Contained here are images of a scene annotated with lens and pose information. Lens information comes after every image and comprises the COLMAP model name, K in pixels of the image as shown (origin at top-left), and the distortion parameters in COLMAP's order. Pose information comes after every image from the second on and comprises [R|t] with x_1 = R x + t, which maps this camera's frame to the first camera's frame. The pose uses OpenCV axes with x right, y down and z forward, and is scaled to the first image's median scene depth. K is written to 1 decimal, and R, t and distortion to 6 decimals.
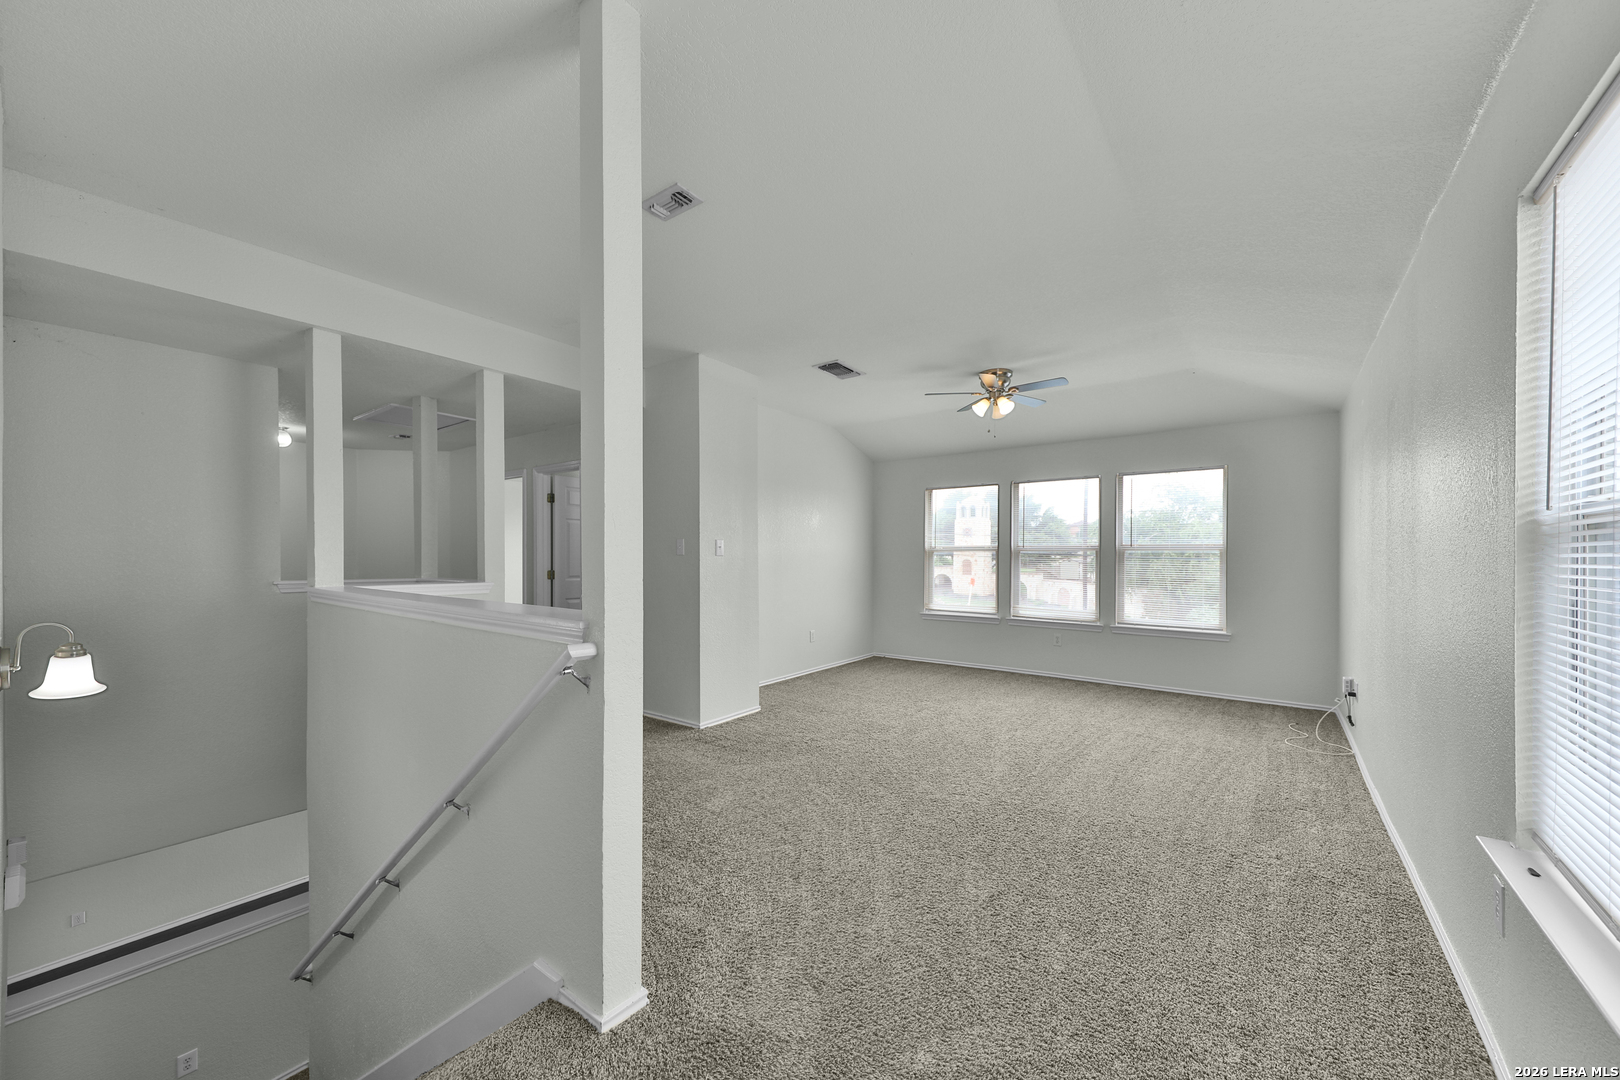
lens RADIAL K [[598.4, 0, 813.4], [0, 598.4, 556.7], [0, 0, 1]] dist [0.015327, -0.002256]
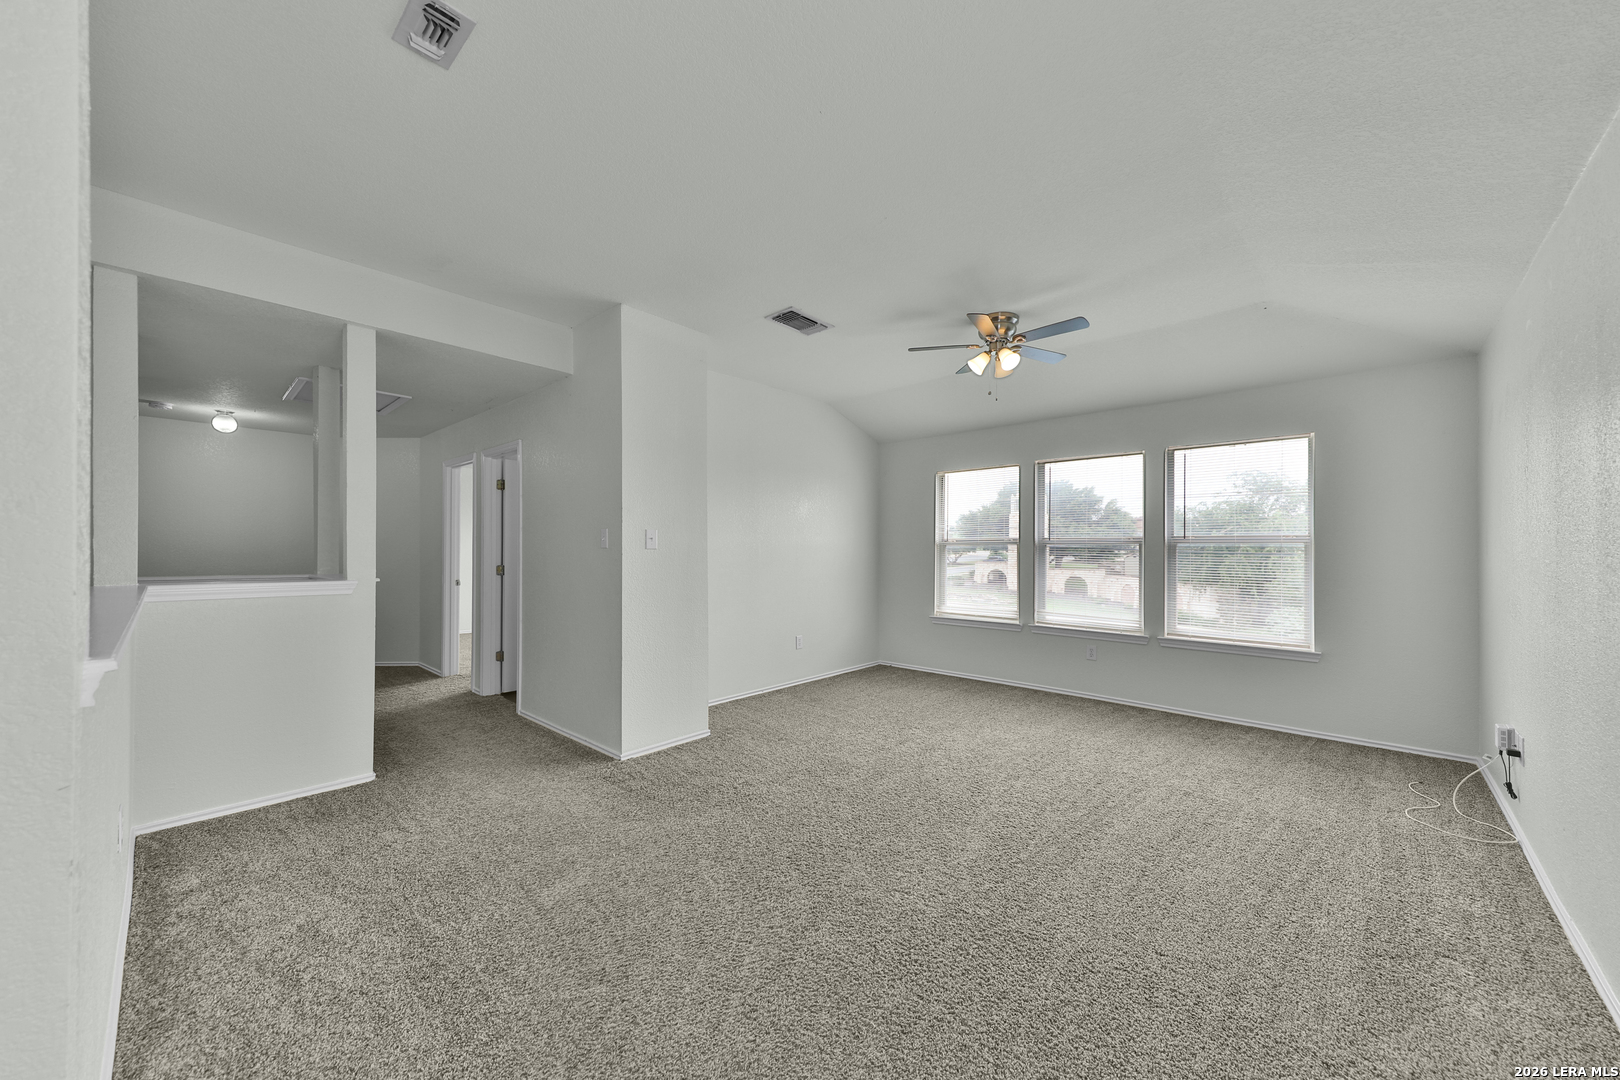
lens RADIAL K [[598.4, 0, 804.9], [0, 598.4, 546.1], [0, 0, 1]] dist [0.015327, -0.002256]
pose [[0.995024, 0.001292, -0.099628, 0.130237], [-0.002083, 0.999967, -0.007832, 0.000078], [0.099614, 0.008001, 0.994994, 0.189134]]
